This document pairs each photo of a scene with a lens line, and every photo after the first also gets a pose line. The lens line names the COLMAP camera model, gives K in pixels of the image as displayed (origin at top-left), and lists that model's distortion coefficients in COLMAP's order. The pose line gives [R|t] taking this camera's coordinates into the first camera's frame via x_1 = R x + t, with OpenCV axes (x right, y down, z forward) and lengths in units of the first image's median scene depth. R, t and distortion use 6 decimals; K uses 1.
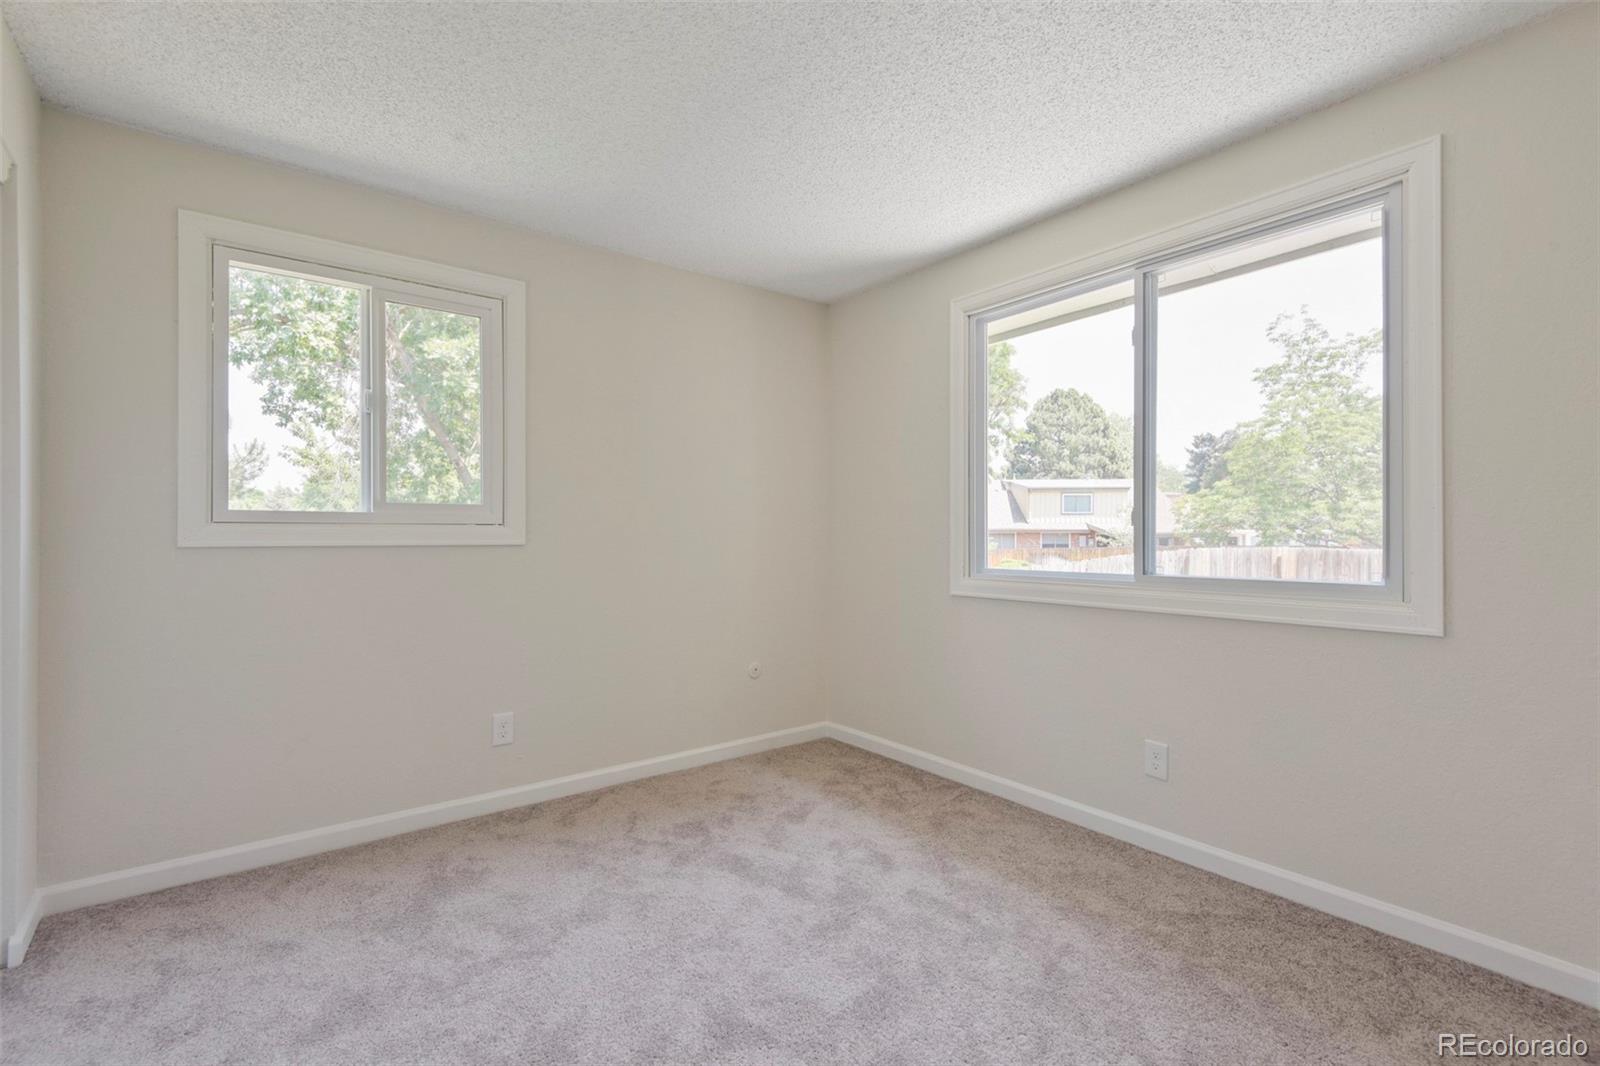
lens RADIAL K [[741.1, 0, 813.3], [0, 741.1, 535.9], [0, 0, 1]] dist [0.036819, -0.013389]
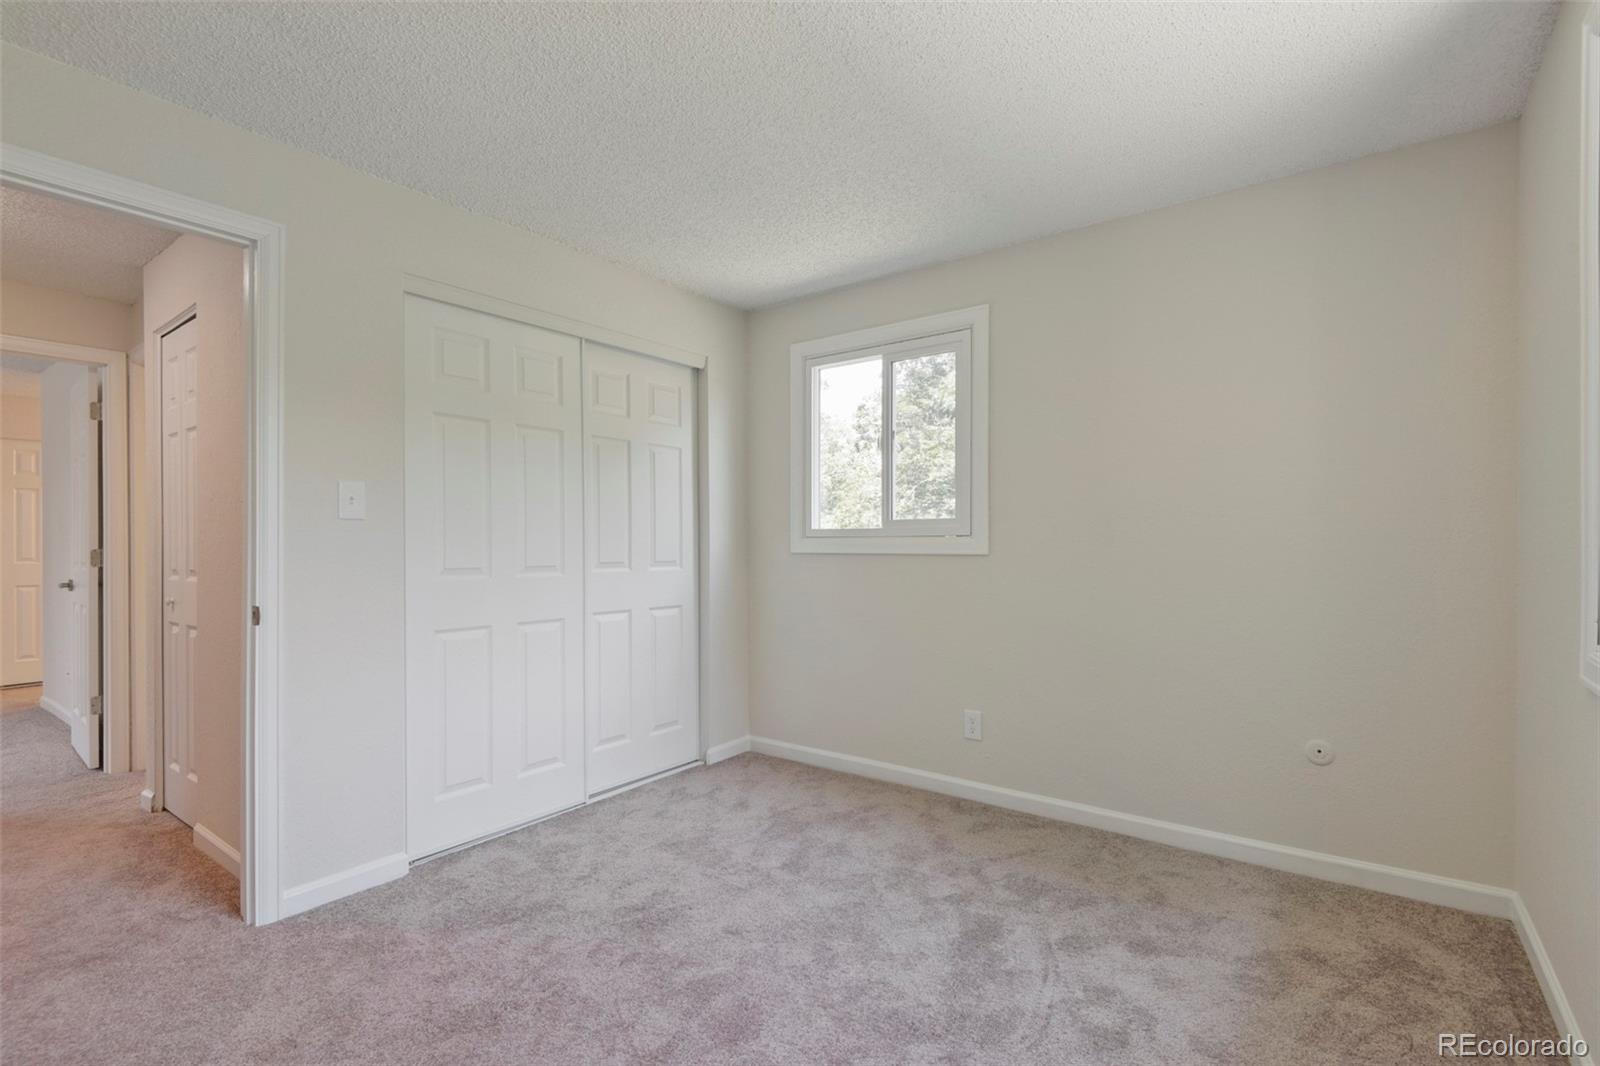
lens RADIAL K [[741.1, 0, 801.1], [0, 741.1, 547.3], [0, 0, 1]] dist [0.036819, -0.013389]
pose [[0.252229, 0.001950, -0.967666, 0.606612], [-0.000271, 0.999998, 0.001944, -0.000555], [0.967668, -0.000228, 0.252229, 0.527669]]
